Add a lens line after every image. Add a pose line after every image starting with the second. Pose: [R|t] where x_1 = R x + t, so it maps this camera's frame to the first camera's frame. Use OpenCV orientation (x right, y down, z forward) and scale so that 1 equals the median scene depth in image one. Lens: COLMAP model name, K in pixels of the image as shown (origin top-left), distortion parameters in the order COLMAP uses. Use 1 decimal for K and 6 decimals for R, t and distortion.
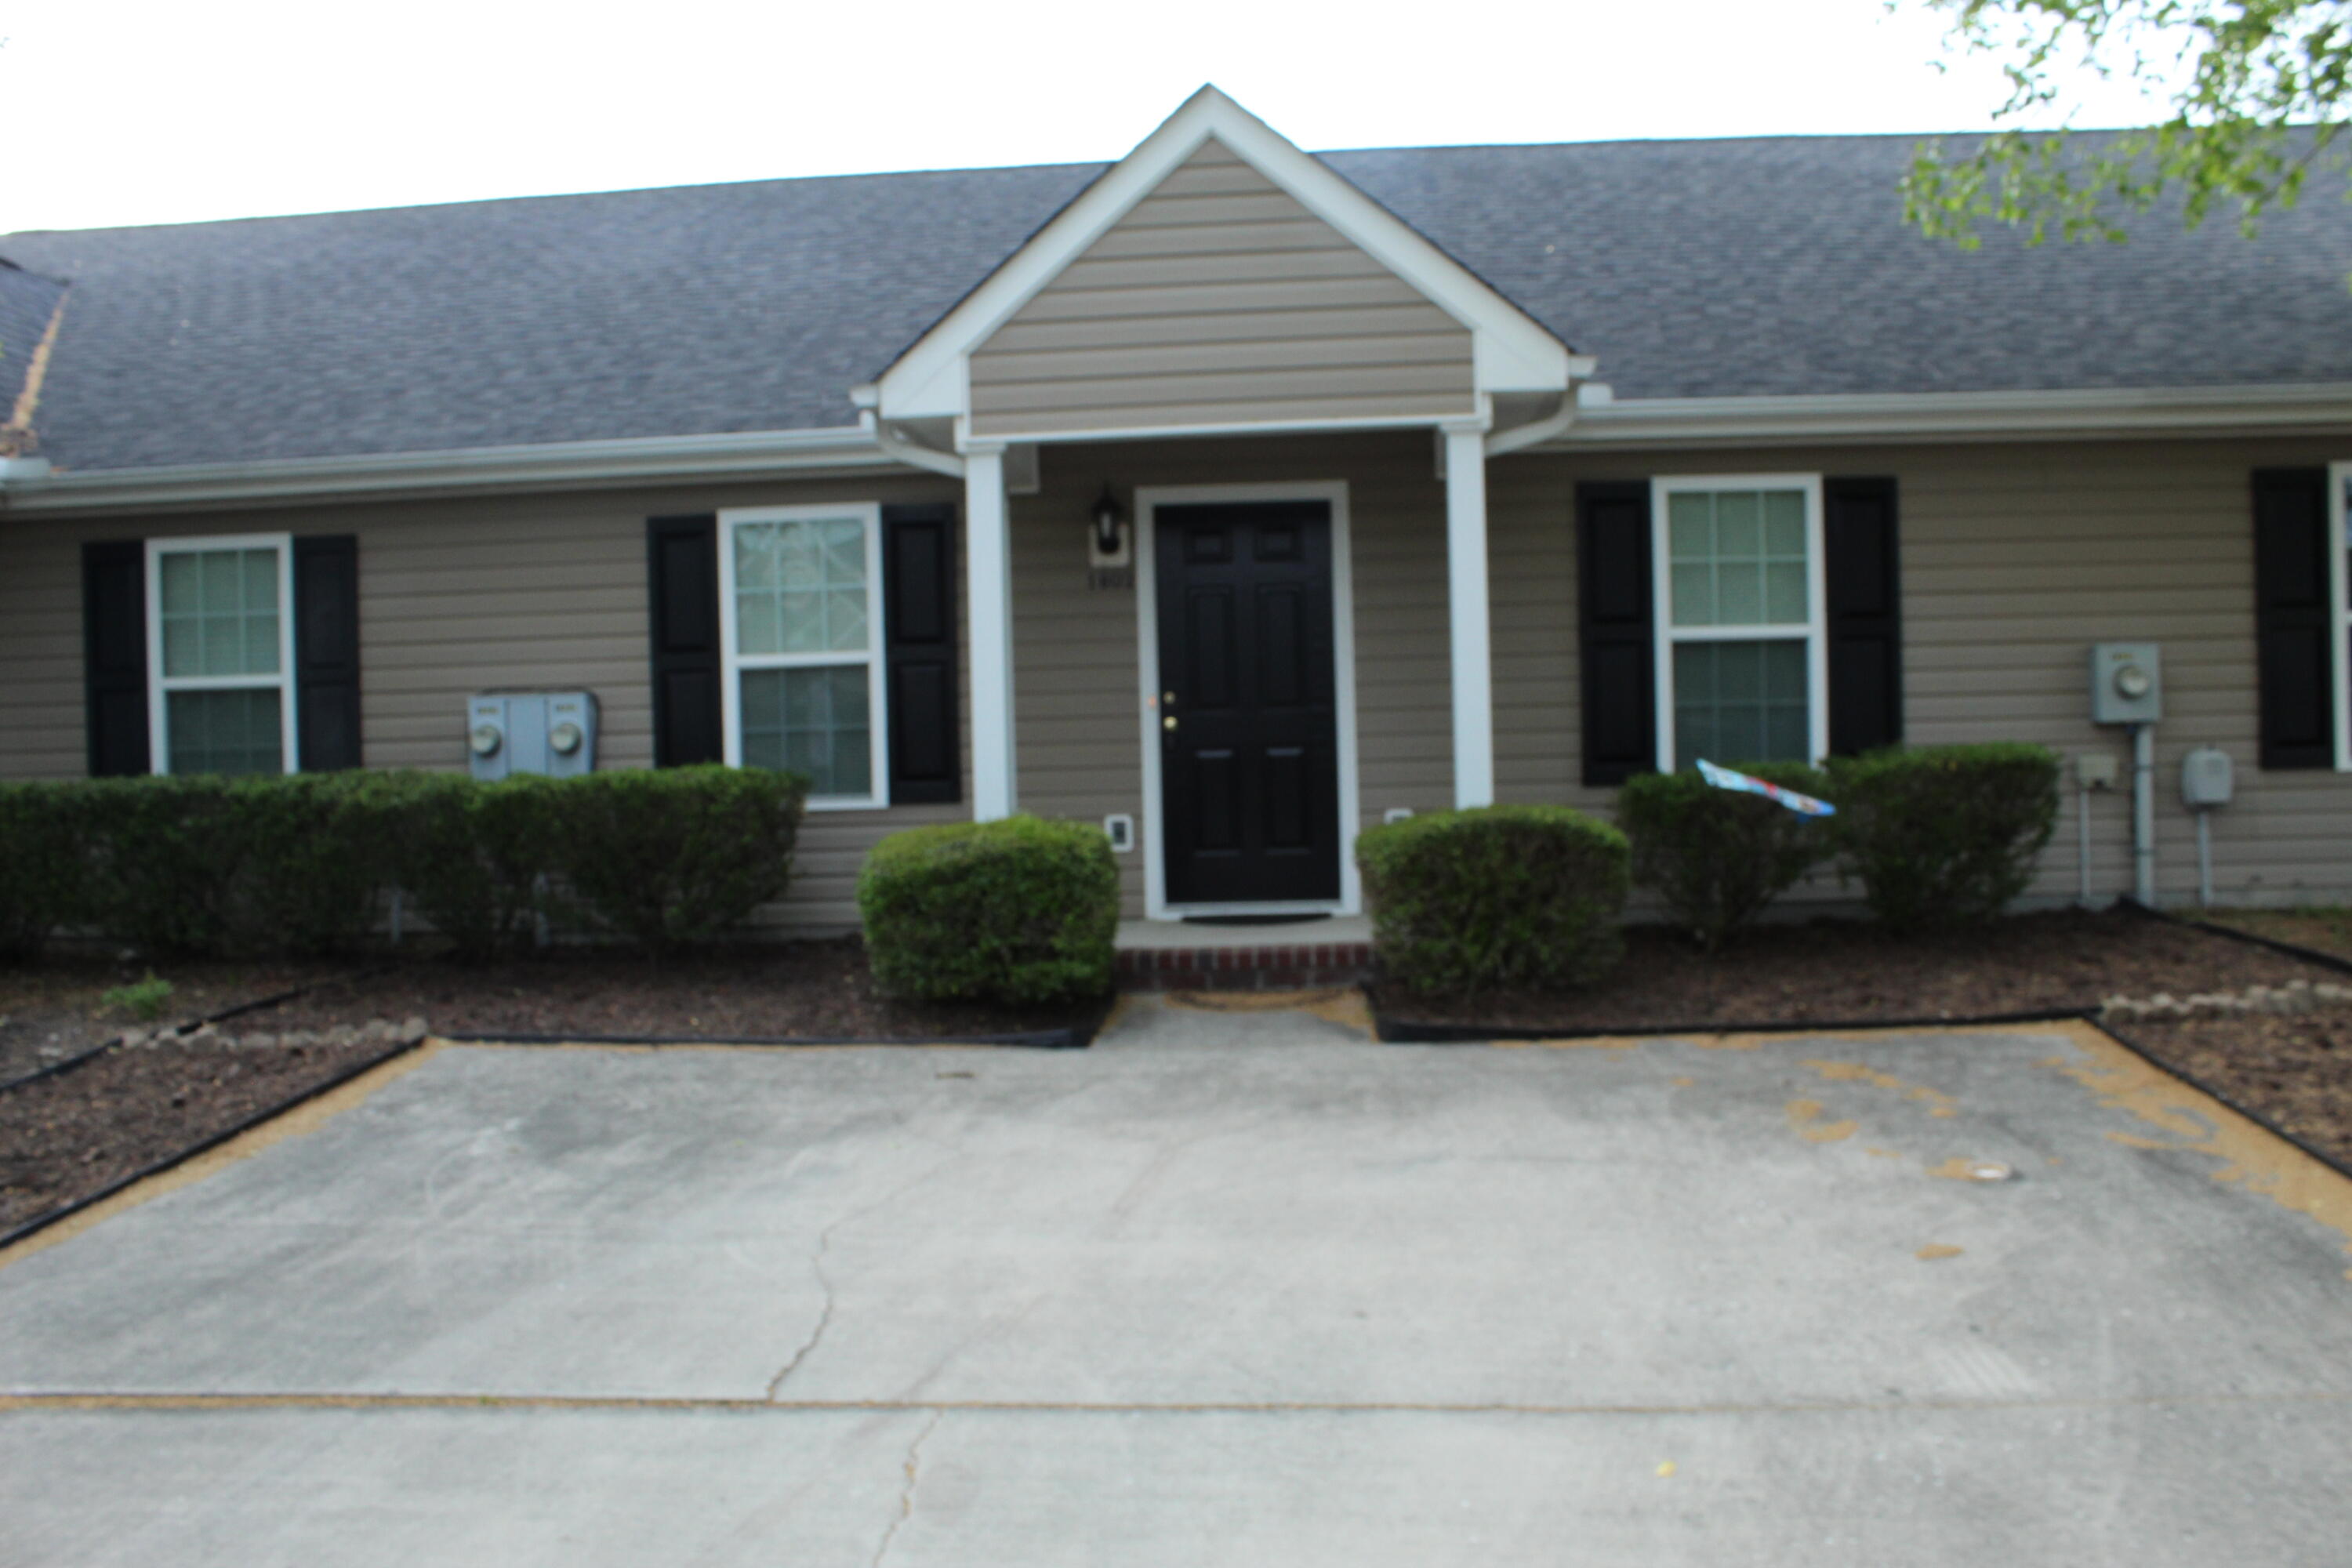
lens RADIAL K [[1971.3, 0, 1187.0], [0, 1971.3, 778.7], [0, 0, 1]] dist [-0.172313, 0.157823]
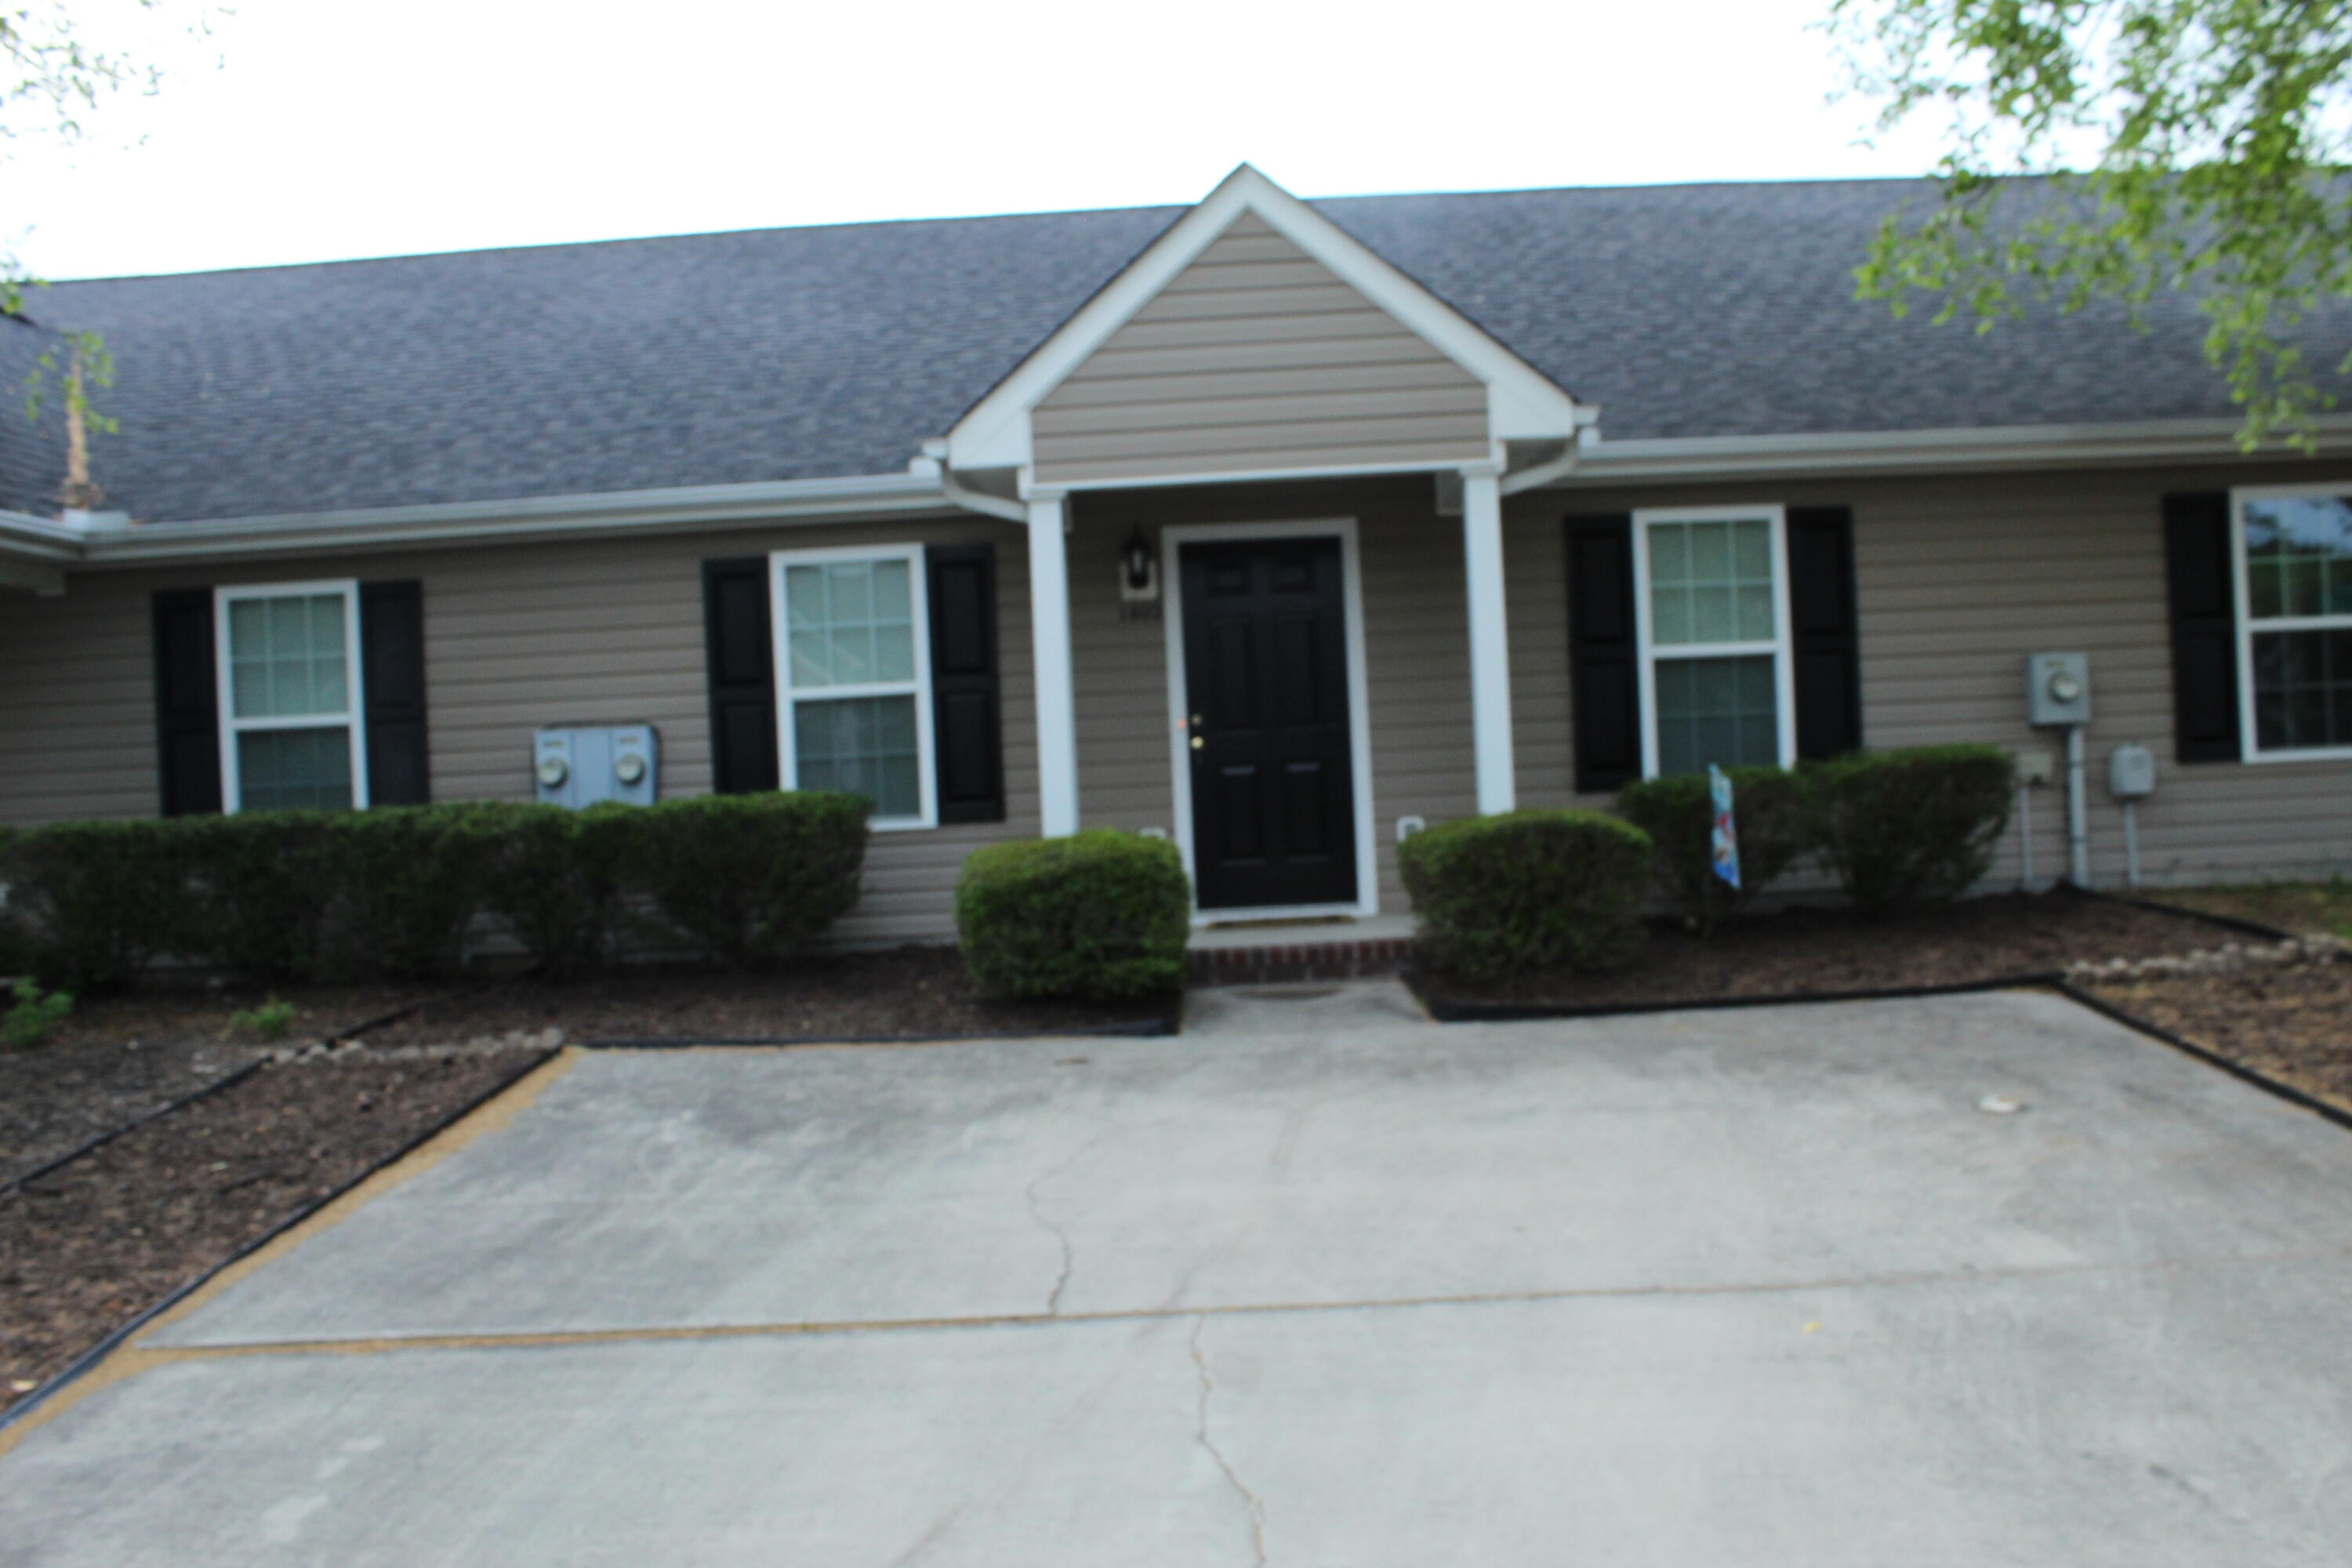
lens RADIAL K [[1972.5, 0, 1185.7], [0, 1972.5, 769.9], [0, 0, 1]] dist [-0.172327, 0.156646]
pose [[0.998173, -0.021587, 0.056425, -0.090988], [0.022434, 0.999644, -0.014419, 0.002462], [-0.056094, 0.015659, 0.998303, -0.098053]]
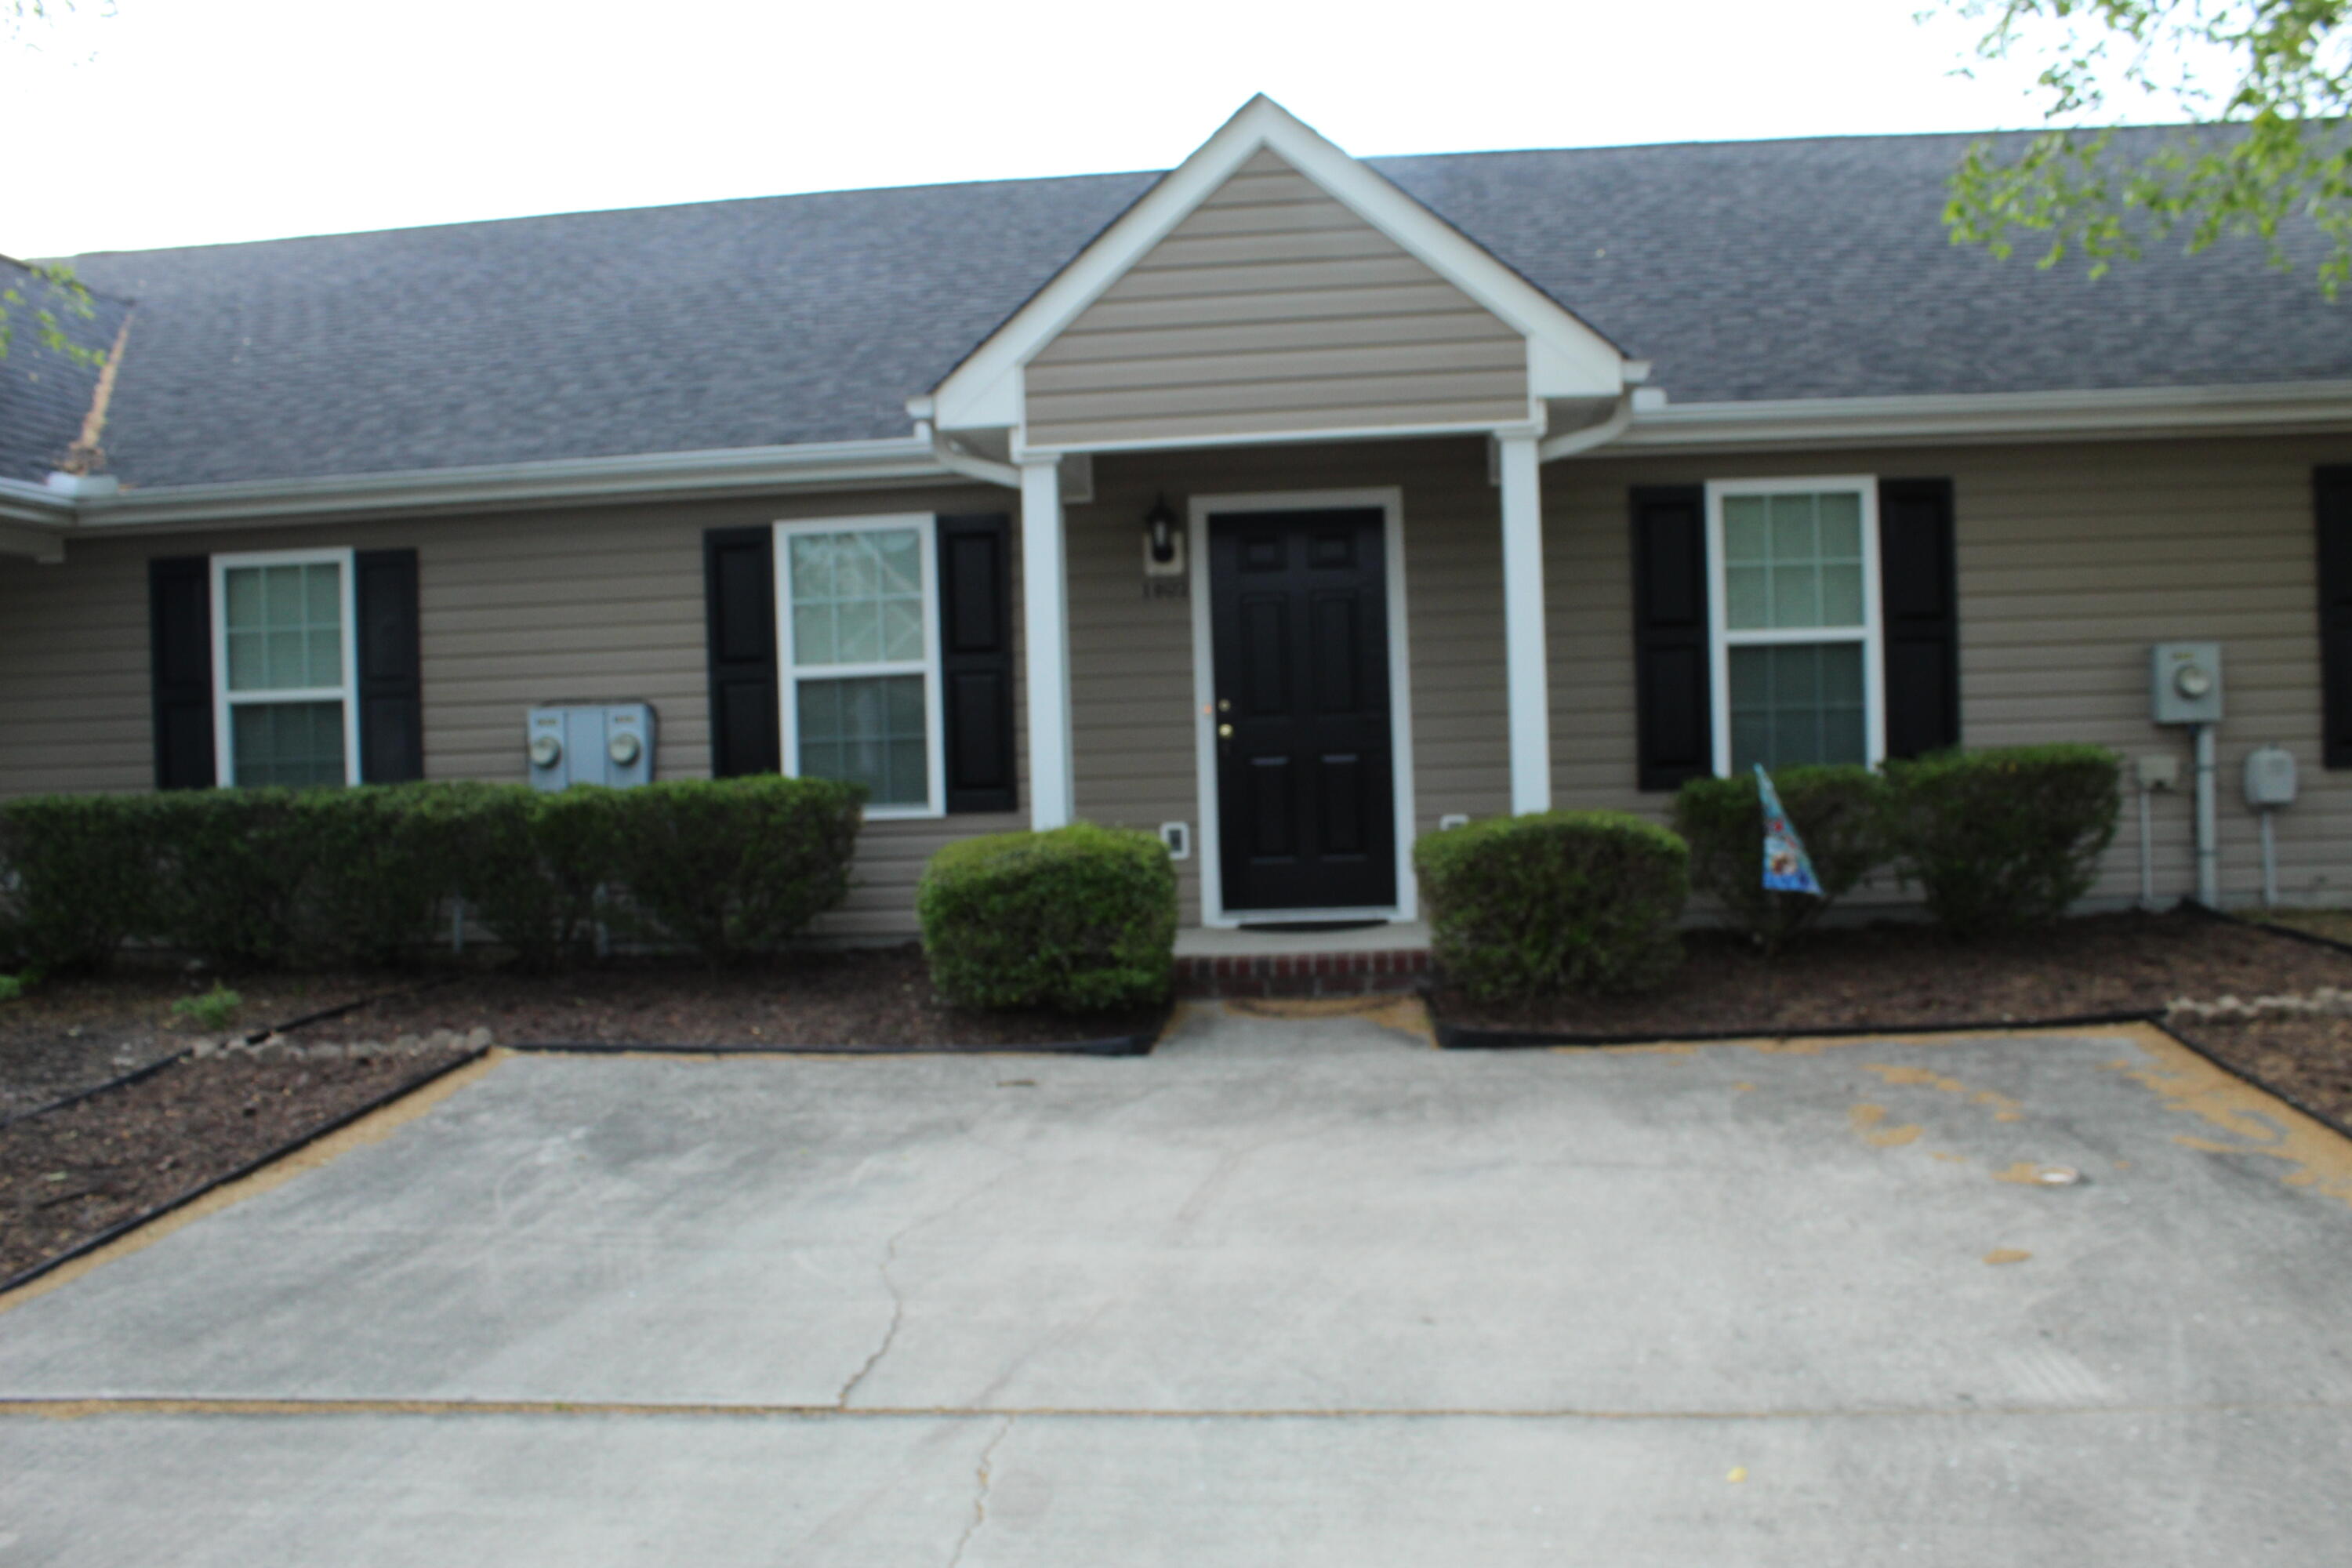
lens RADIAL K [[1972.5, 0, 1185.7], [0, 1972.5, 769.9], [0, 0, 1]] dist [-0.172327, 0.156646]
pose [[0.999660, -0.006401, -0.025263, -0.004276], [0.006210, 0.999952, -0.007633, -0.000722], [0.025310, 0.007473, 0.999652, -0.003113]]
